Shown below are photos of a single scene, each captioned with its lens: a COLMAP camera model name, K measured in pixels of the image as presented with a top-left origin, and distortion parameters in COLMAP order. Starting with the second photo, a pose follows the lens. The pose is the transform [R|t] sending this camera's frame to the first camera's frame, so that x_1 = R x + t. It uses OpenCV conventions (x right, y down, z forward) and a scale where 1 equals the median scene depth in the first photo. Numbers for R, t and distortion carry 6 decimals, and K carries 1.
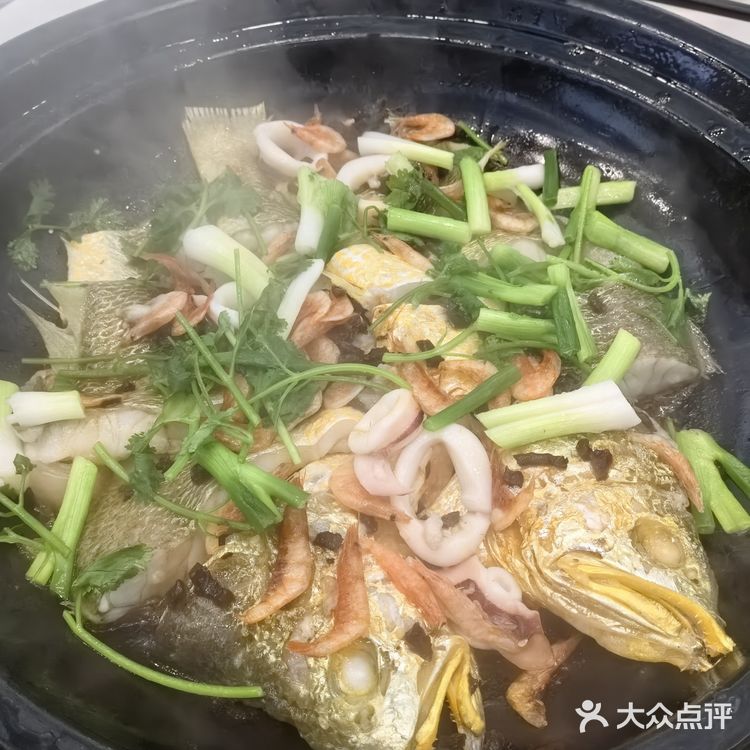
lens RADIAL K [[848.5, 0, 374.6], [0, 848.5, 375.8], [0, 0, 1]] dist [-0.004760, 0.000000]
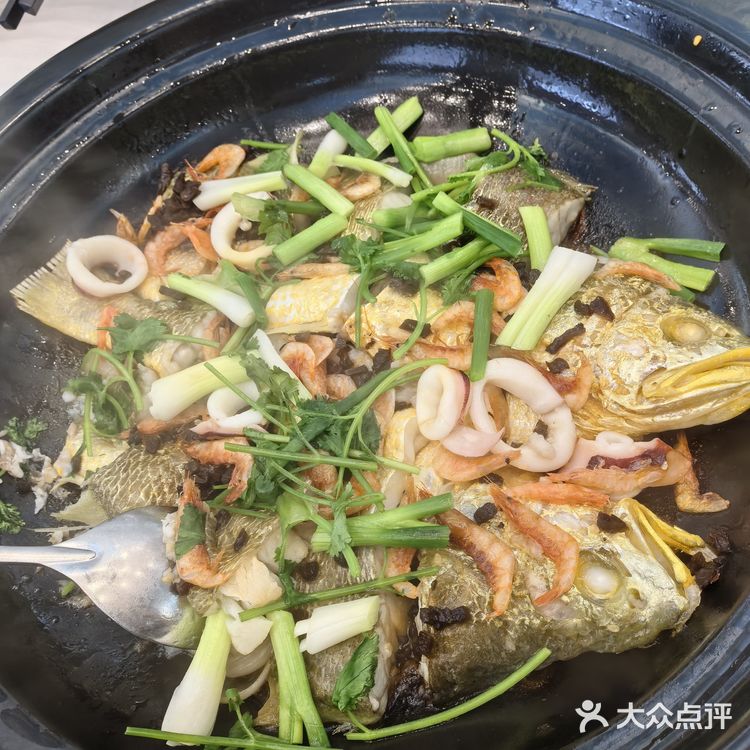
lens RADIAL K [[848.5, 0, 374.7], [0, 848.5, 374.2], [0, 0, 1]] dist [-0.004760, 0.000000]
pose [[0.738505, -0.628453, 0.244248, -0.303293], [0.614825, 0.776379, 0.138659, -0.179913], [-0.276770, 0.047770, 0.959748, -0.023208]]
